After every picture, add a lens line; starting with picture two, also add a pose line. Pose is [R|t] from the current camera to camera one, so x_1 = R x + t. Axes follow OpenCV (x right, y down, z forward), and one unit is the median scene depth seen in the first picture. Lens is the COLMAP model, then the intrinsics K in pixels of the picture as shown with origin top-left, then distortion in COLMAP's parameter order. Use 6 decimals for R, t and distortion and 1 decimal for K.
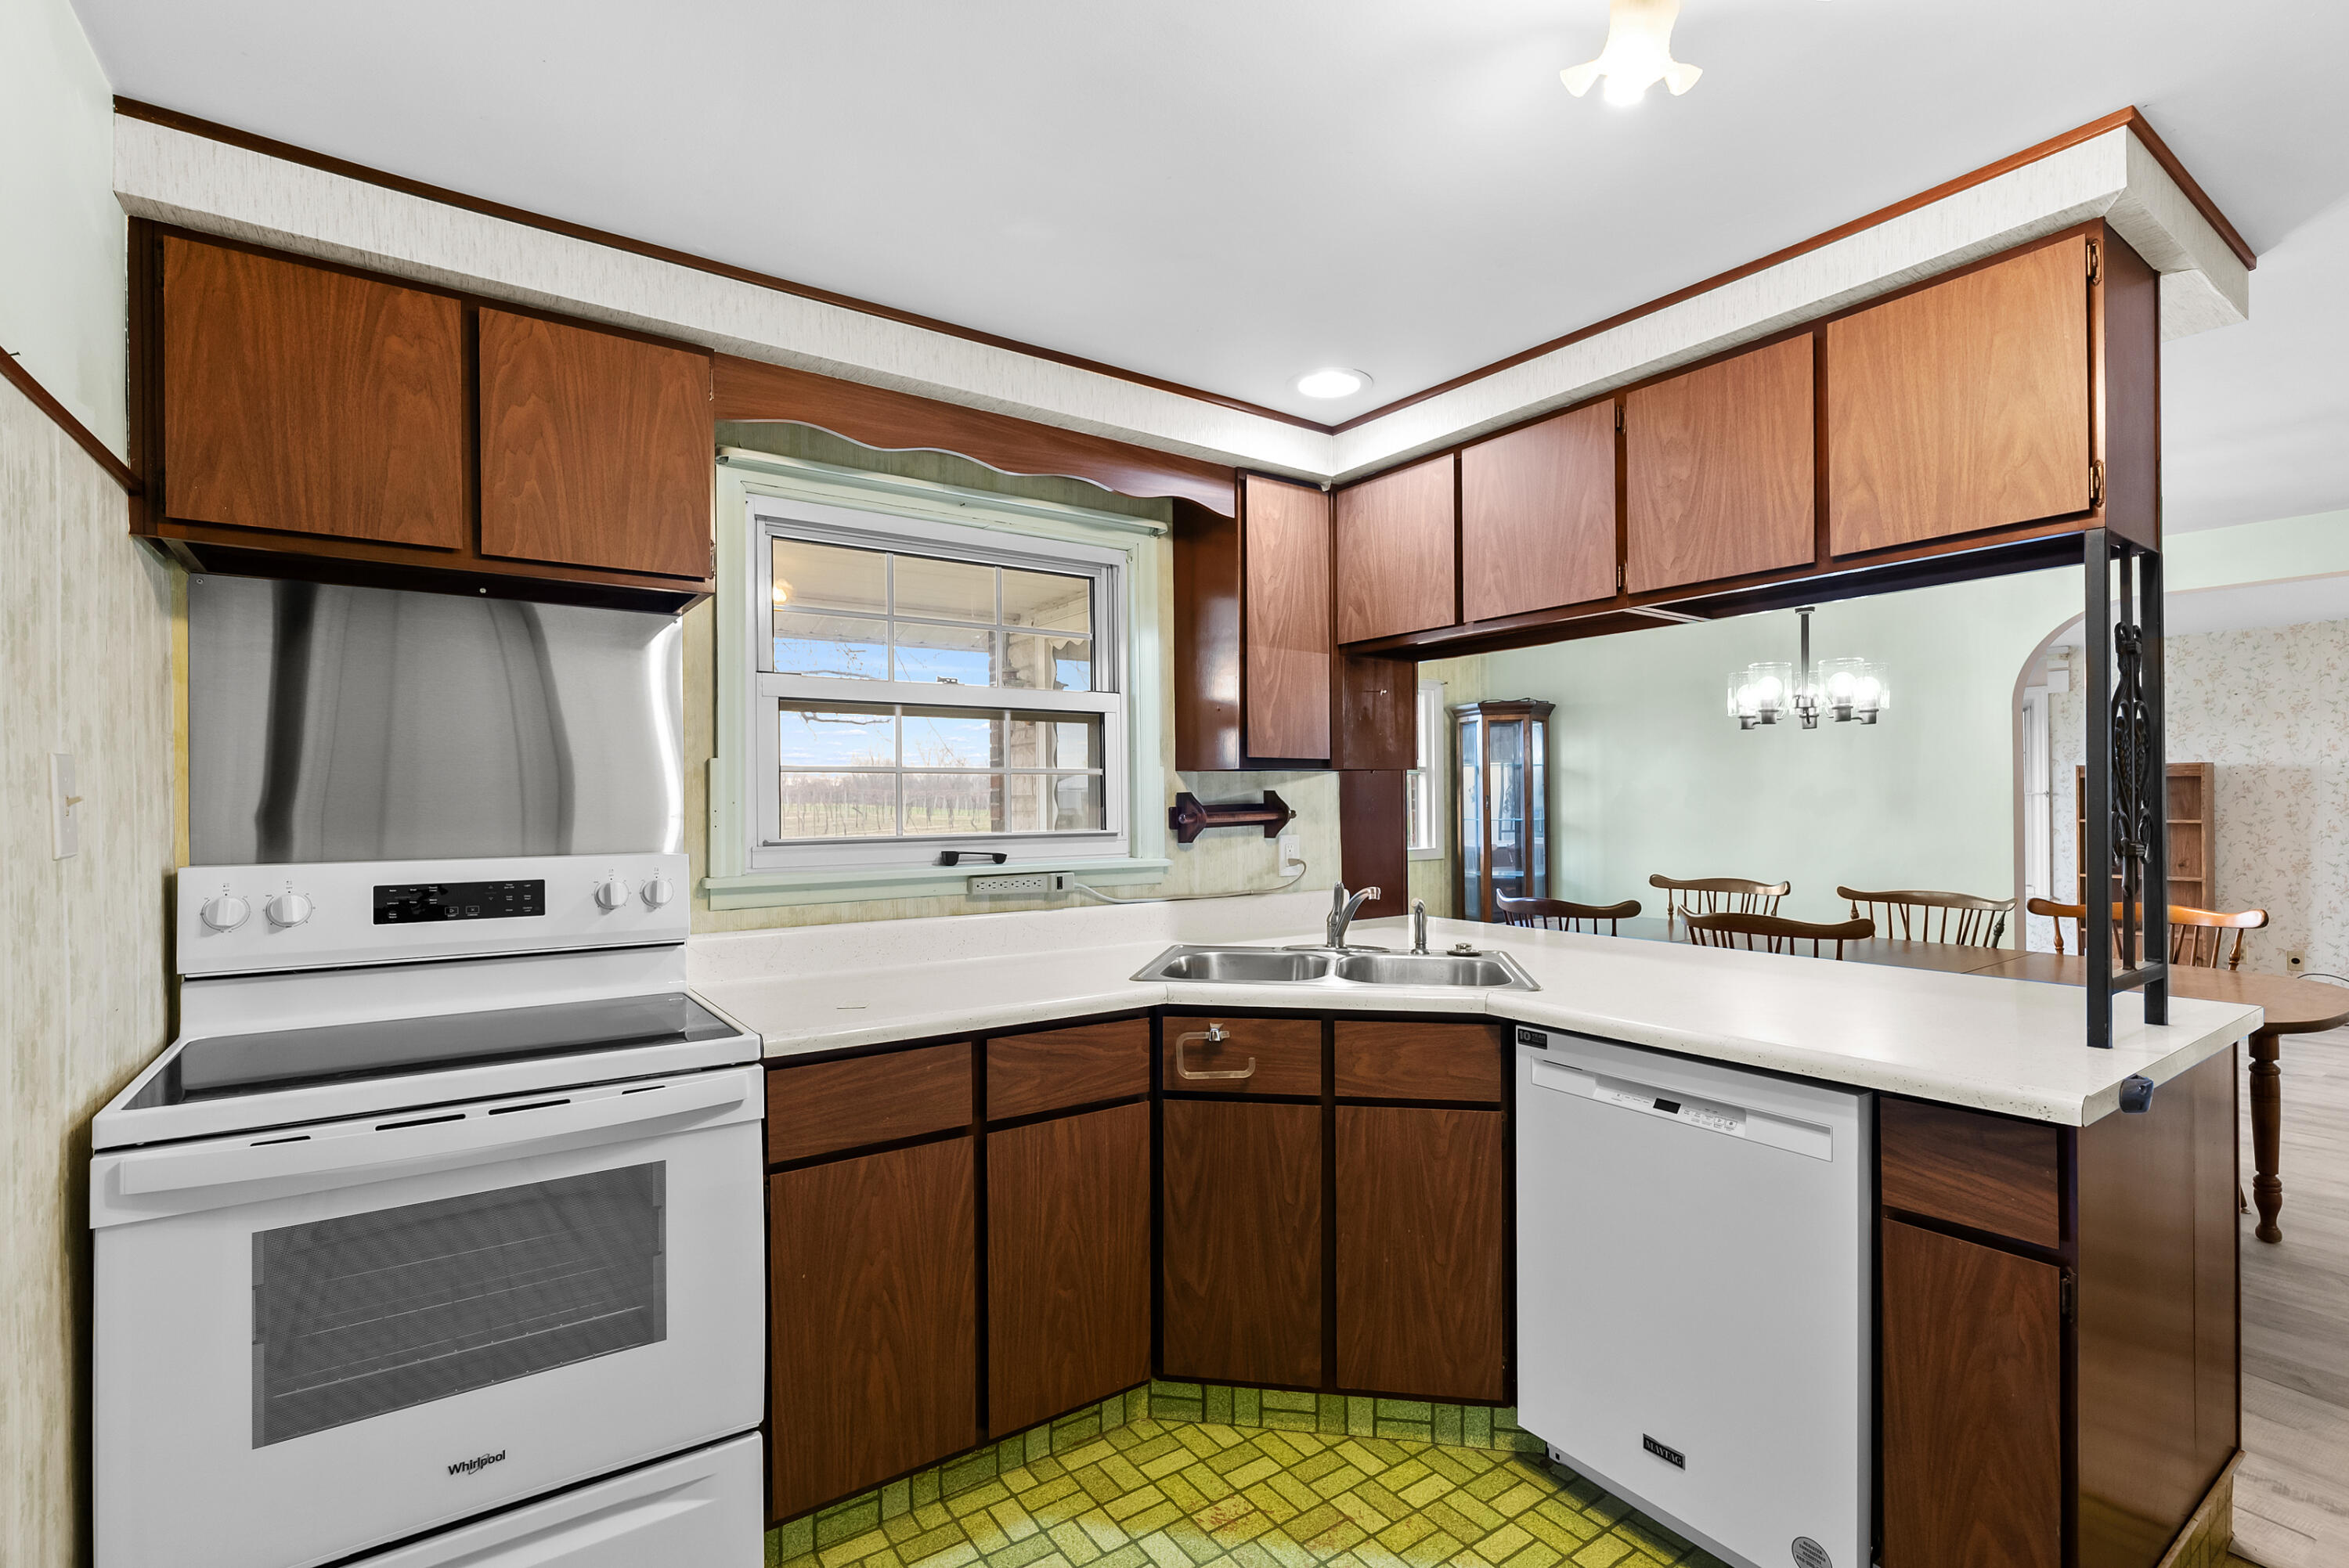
lens RADIAL K [[1081.6, 0, 1171.0], [0, 1081.6, 799.1], [0, 0, 1]] dist [0.015741, 0.000778]
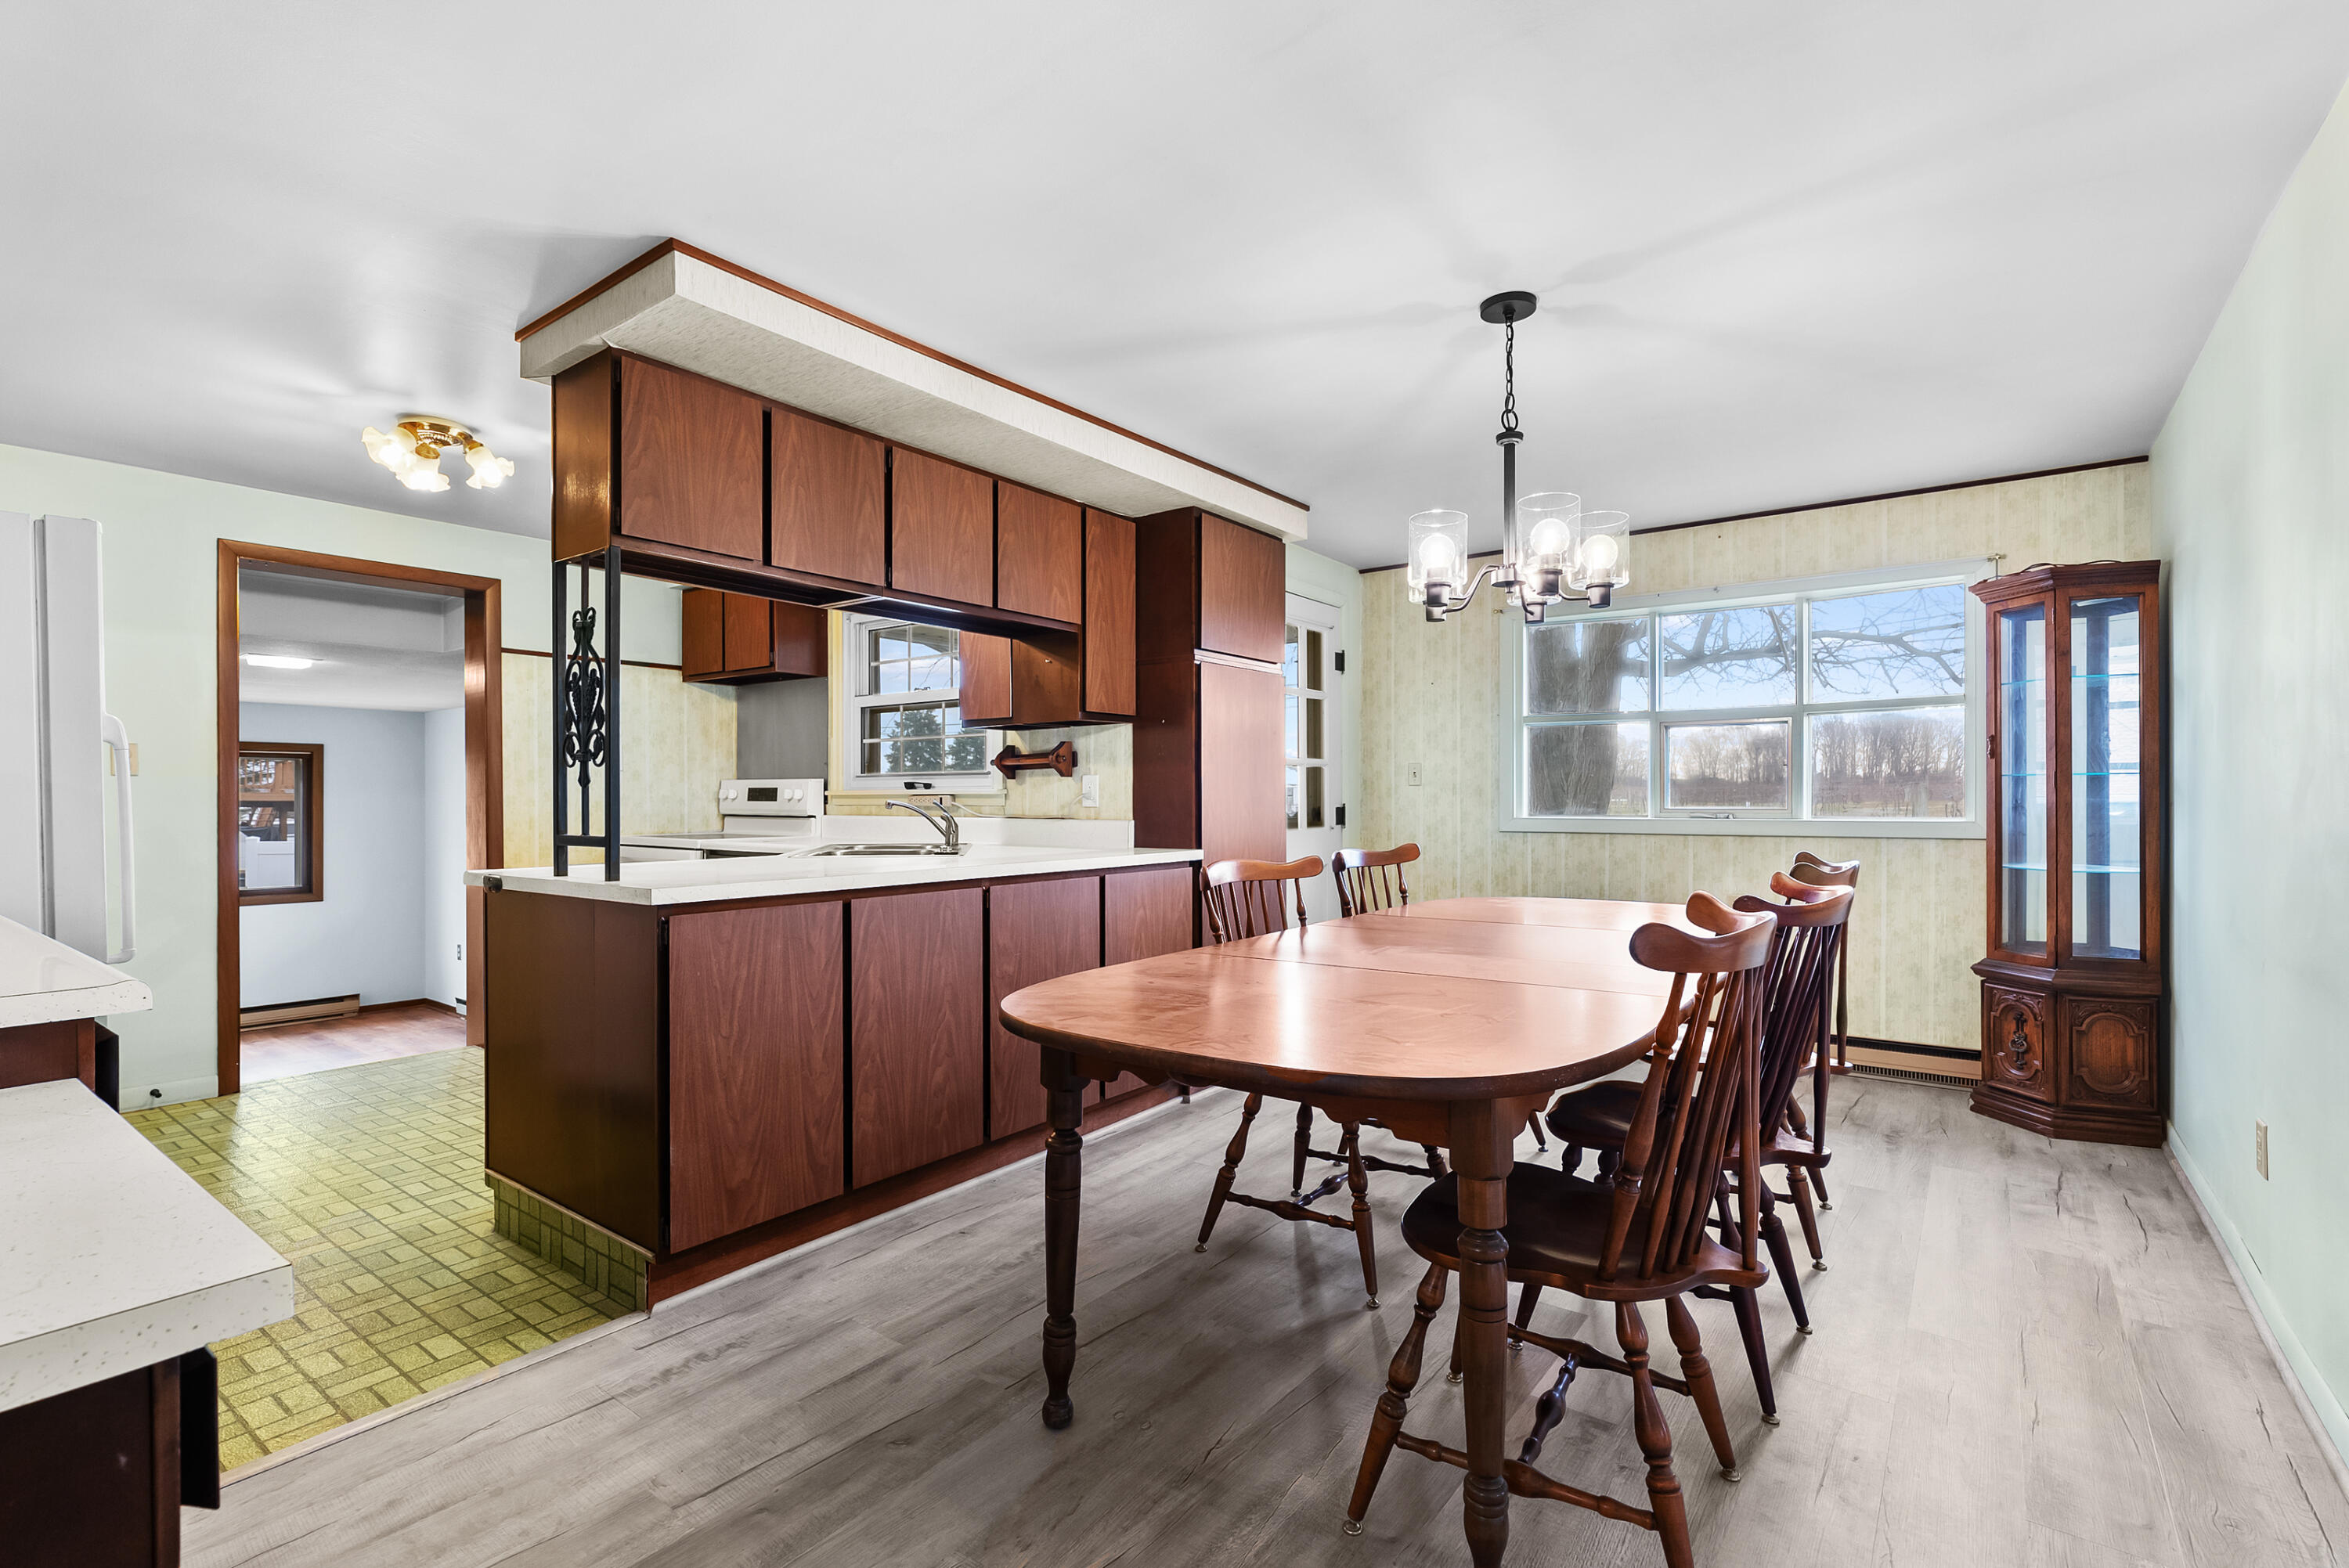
lens RADIAL K [[1081.6, 0, 1172.2], [0, 1081.6, 784.4], [0, 0, 1]] dist [0.015741, 0.000778]
pose [[0.336569, 0.005975, -0.941640, 1.424329], [0.007408, 0.999932, 0.008993, 0.033577], [0.941630, -0.010003, 0.336502, 0.676987]]
